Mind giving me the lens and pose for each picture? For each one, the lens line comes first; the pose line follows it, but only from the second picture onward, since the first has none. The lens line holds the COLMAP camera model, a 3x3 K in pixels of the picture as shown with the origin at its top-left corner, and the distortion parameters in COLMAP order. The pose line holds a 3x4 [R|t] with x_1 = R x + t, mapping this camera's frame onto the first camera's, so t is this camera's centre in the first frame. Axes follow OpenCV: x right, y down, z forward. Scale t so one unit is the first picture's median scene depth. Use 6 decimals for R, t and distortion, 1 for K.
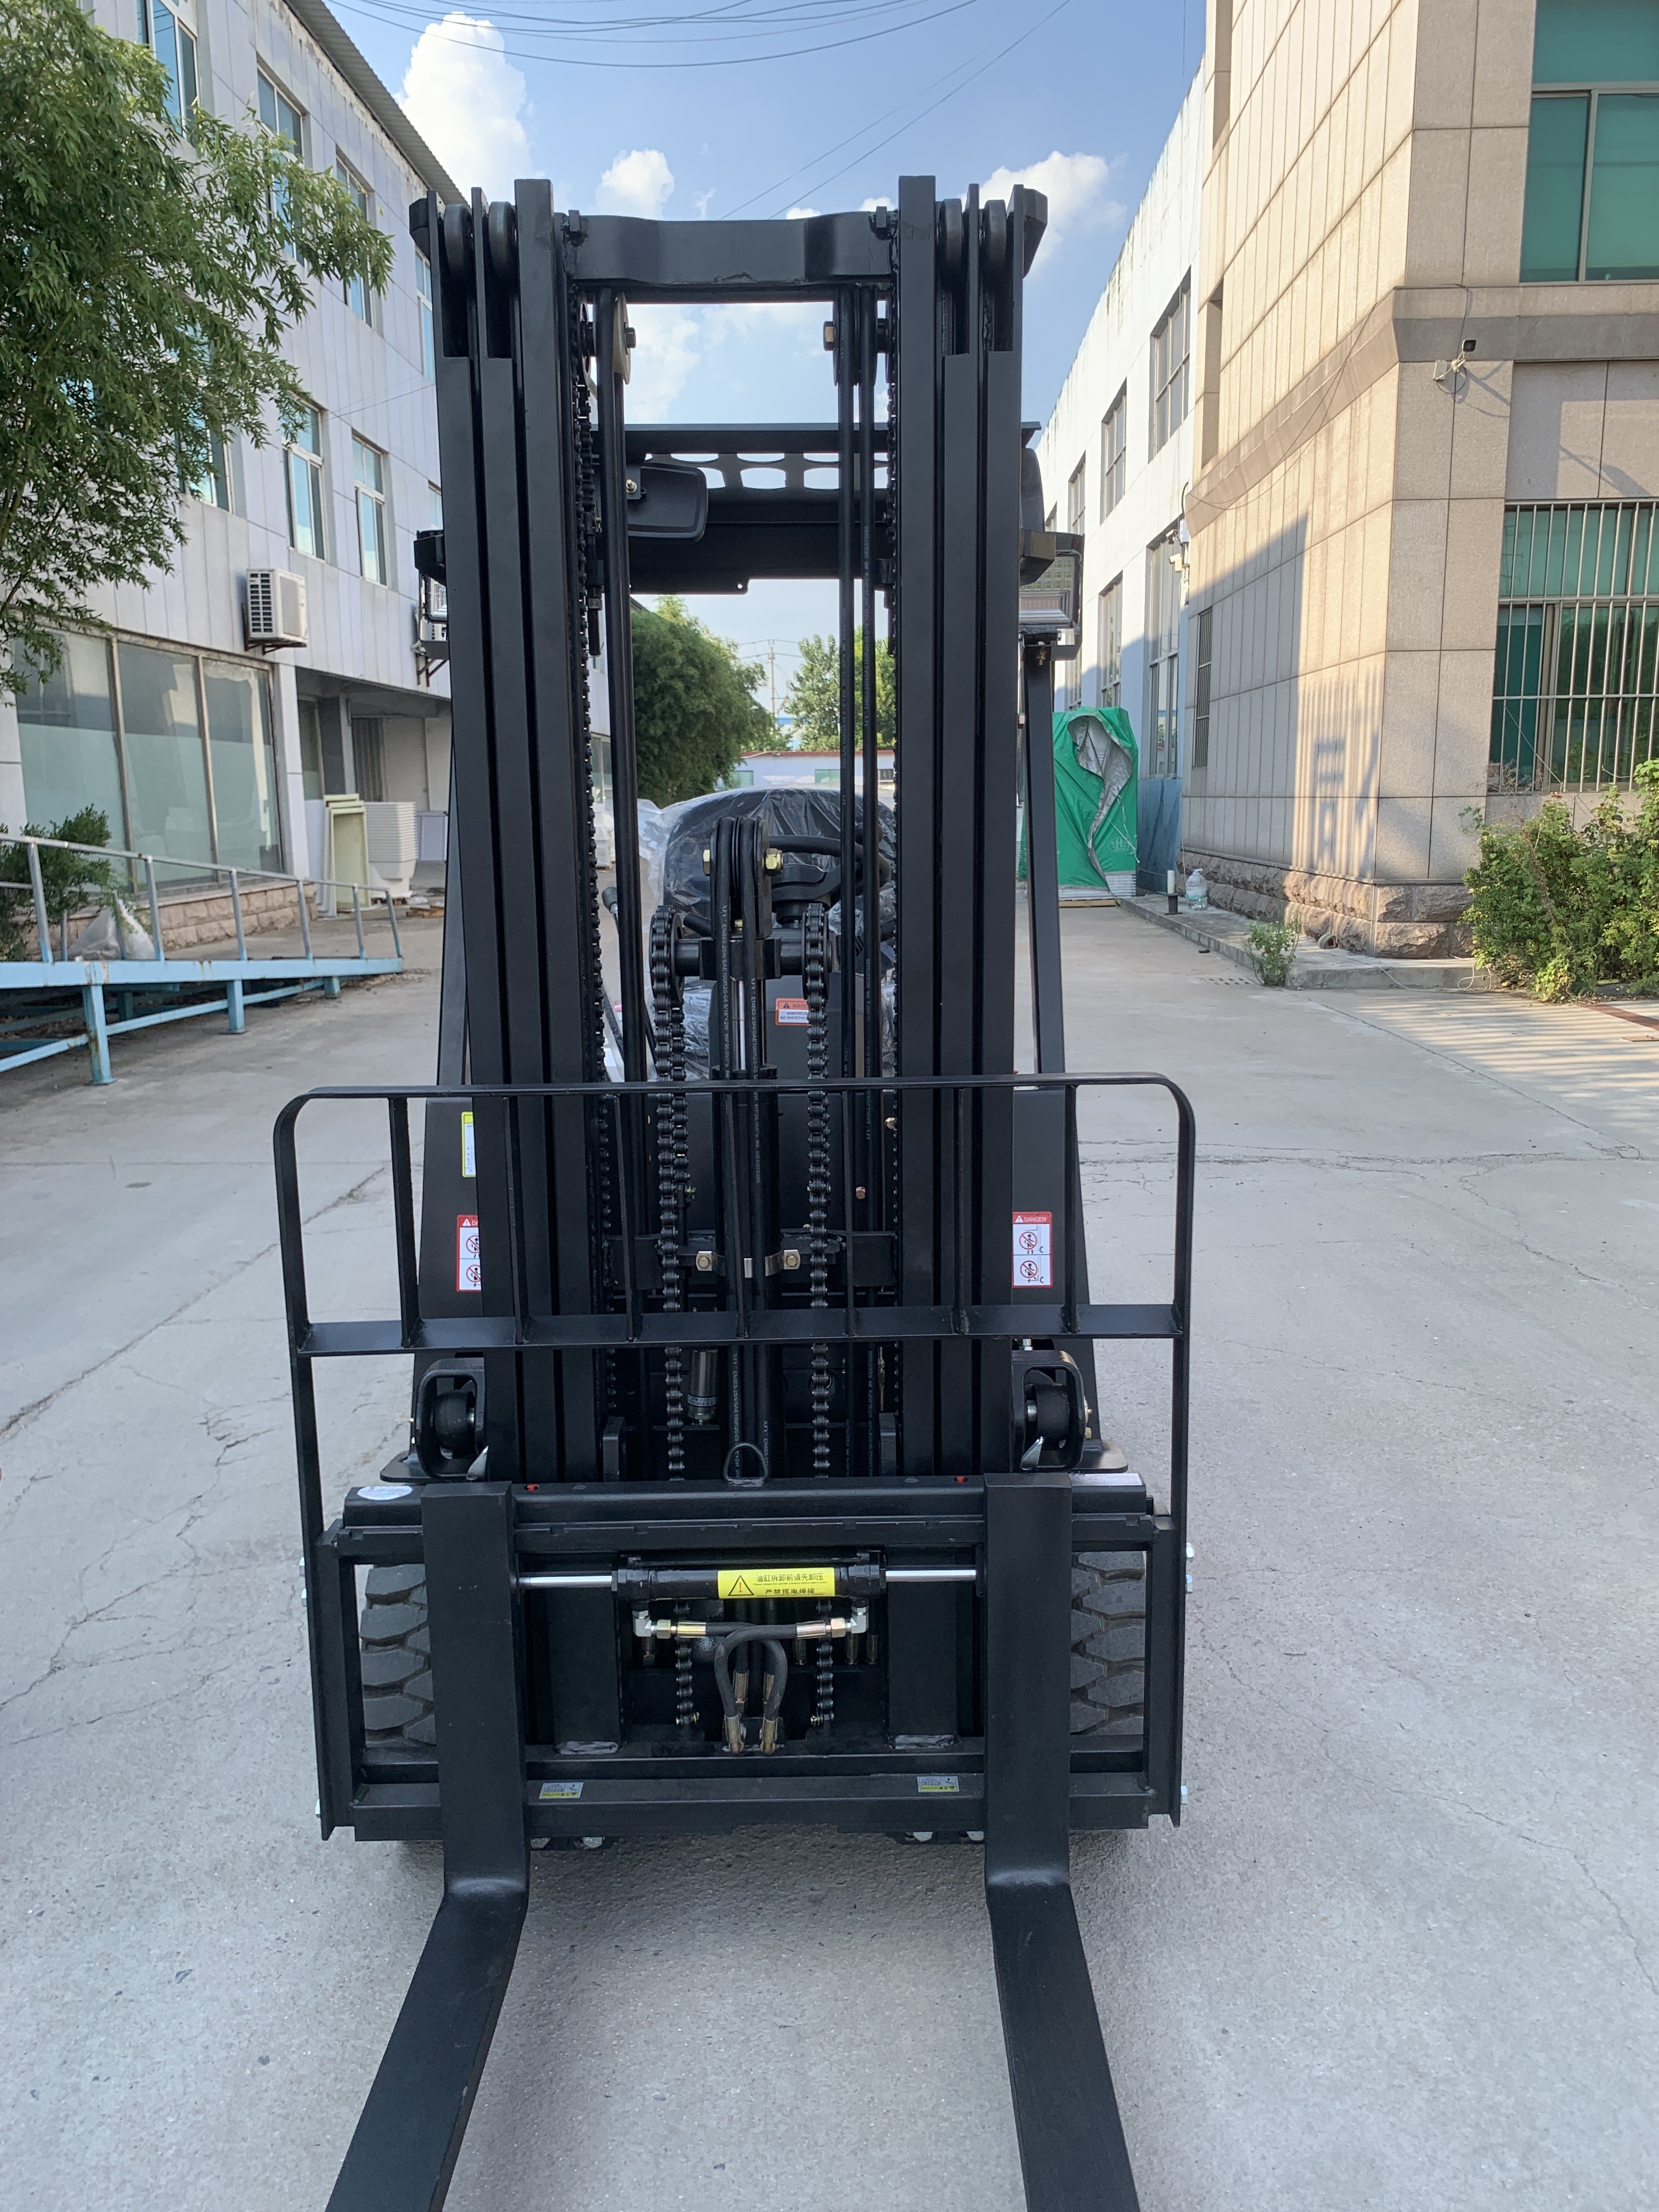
lens RADIAL K [[1673.7, 0, 838.6], [0, 1673.7, 1111.3], [0, 0, 1]] dist [0.001565, 0.011031]
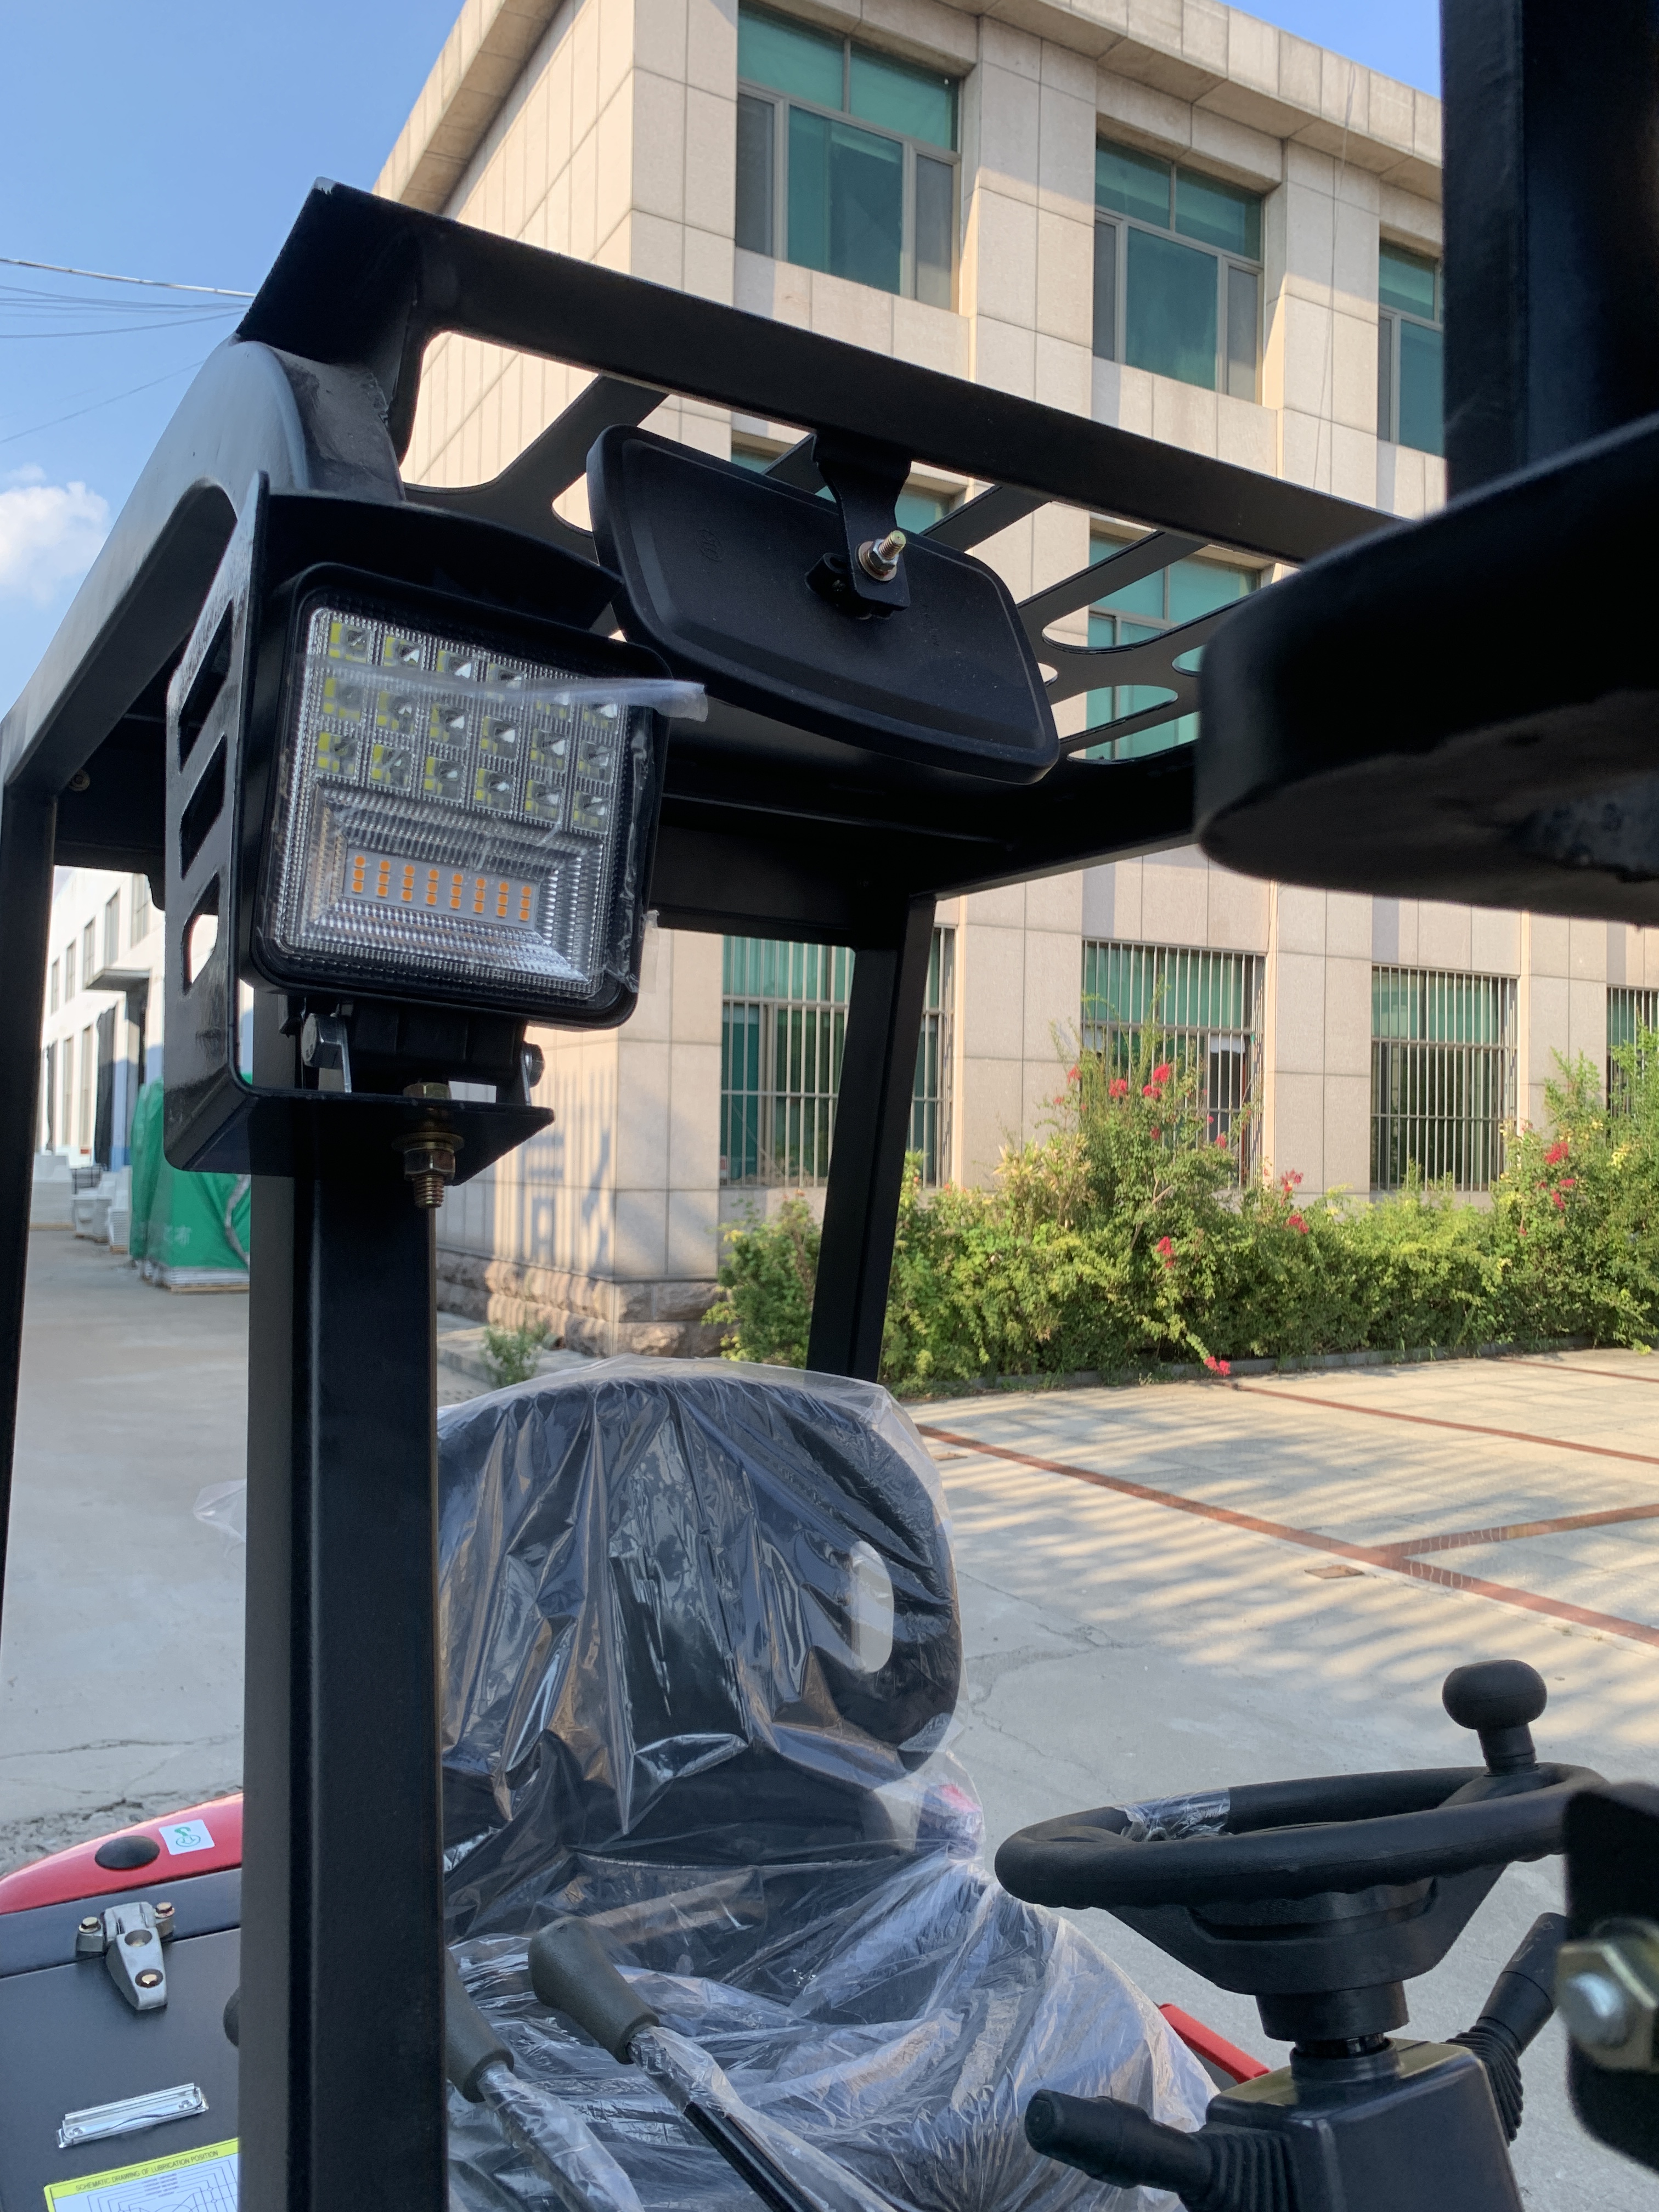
lens RADIAL K [[1673.7, 0, 829.5], [0, 1673.7, 1104.4], [0, 0, 1]] dist [0.001565, 0.011031]
pose [[0.854496, 0.031339, 0.518511, -0.061425], [0.076786, 0.979592, -0.185749, -0.051484], [-0.513751, 0.198537, 0.834652, 0.145948]]
